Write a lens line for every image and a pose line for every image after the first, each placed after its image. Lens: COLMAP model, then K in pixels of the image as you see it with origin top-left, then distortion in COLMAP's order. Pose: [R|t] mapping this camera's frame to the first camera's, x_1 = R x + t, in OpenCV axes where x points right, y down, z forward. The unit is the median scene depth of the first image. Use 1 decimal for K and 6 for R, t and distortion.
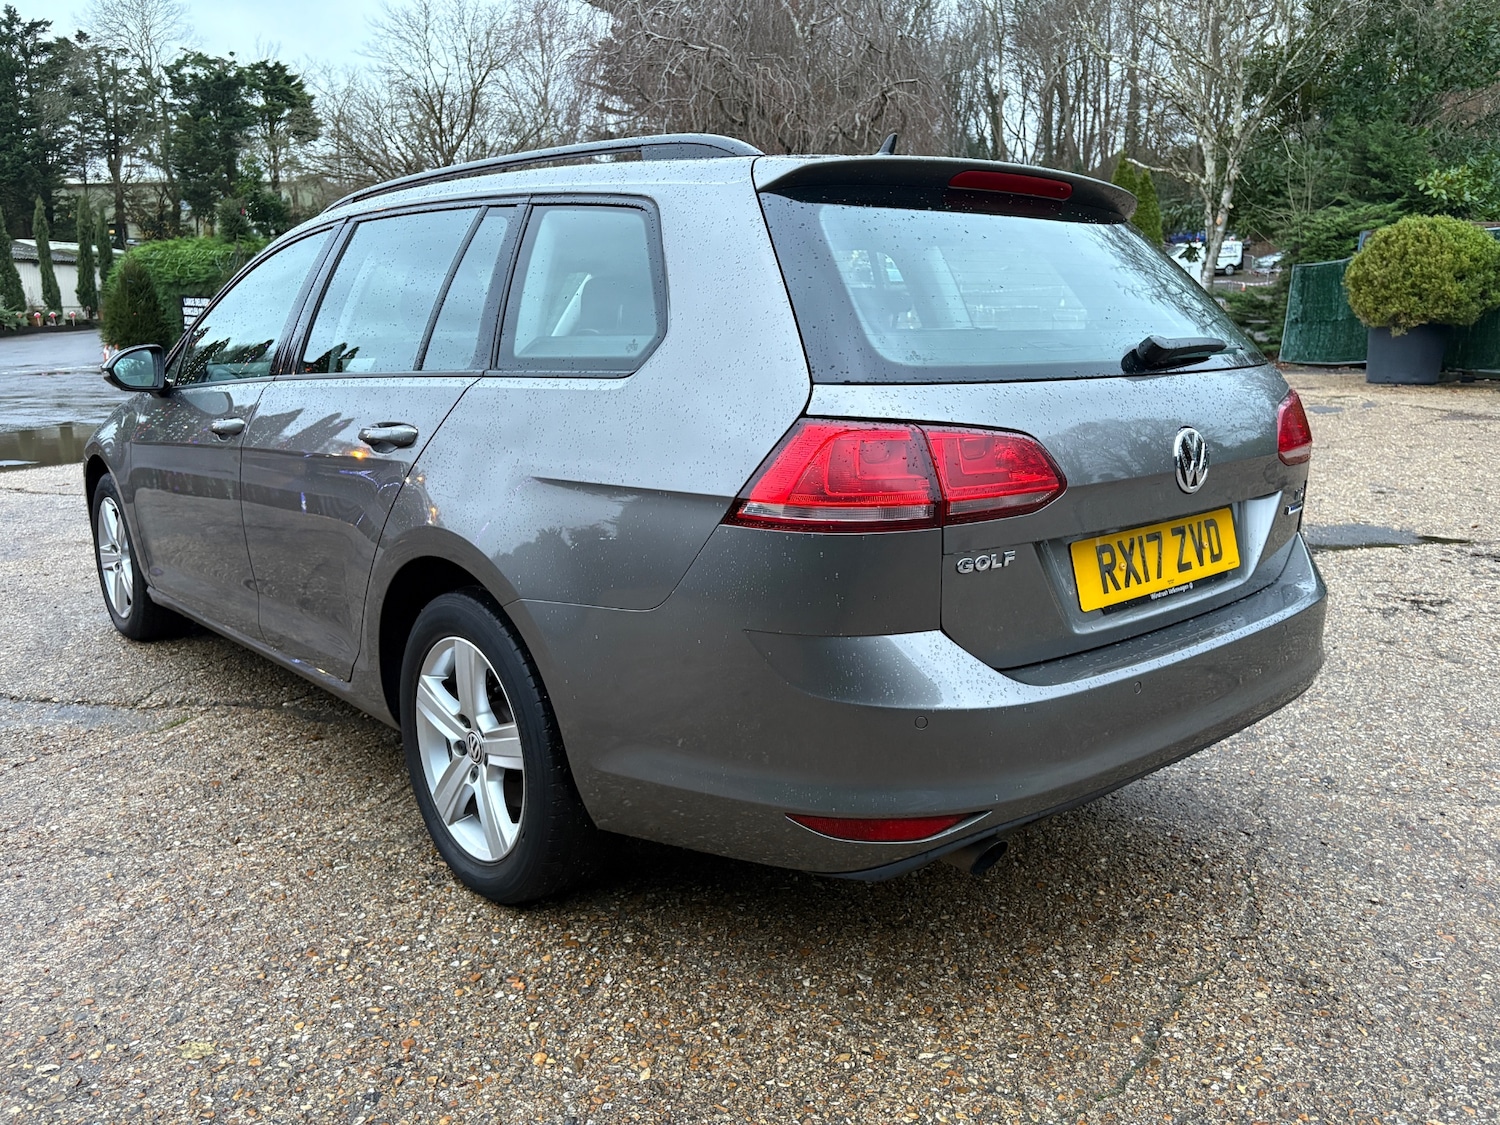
lens RADIAL K [[1135.6, 0, 750.0], [0, 1135.6, 562.5], [0, 0, 1]] dist [0.032504, -0.024492]
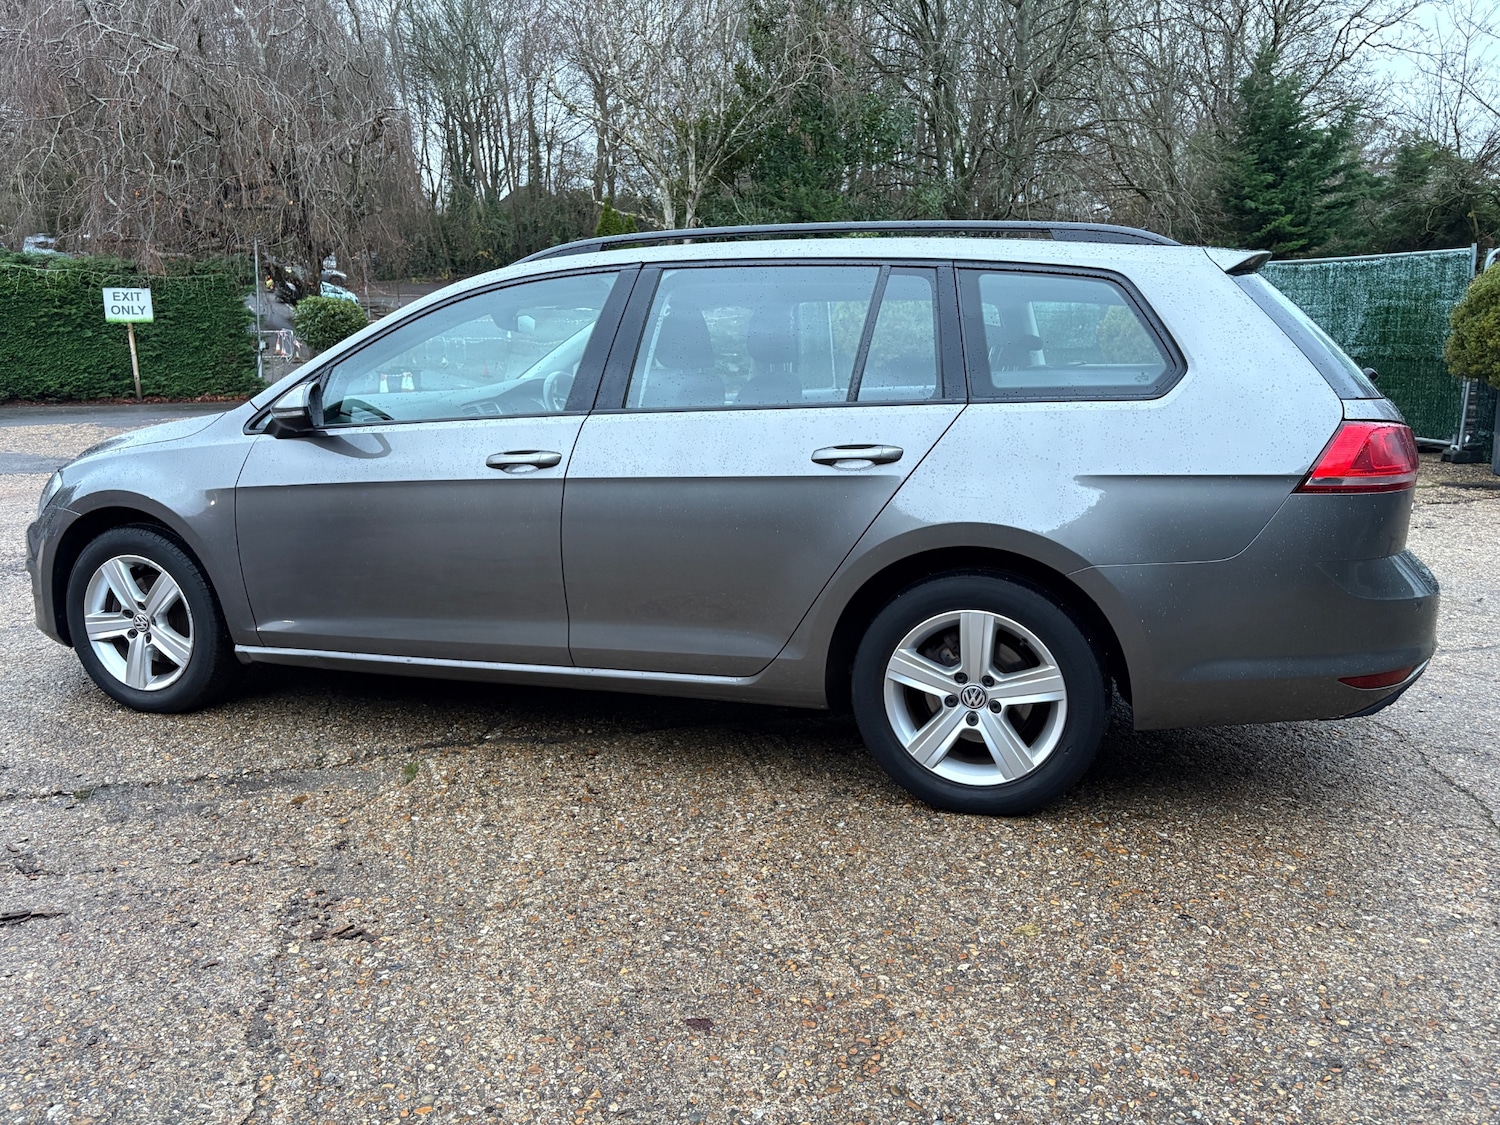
lens RADIAL K [[1135.6, 0, 750.0], [0, 1135.6, 562.5], [0, 0, 1]] dist [0.032504, -0.024492]
pose [[0.873015, -0.086185, 0.480017, -0.822117], [0.097593, 0.995226, 0.001196, -0.008747], [-0.477828, 0.045802, 0.877258, 0.008313]]
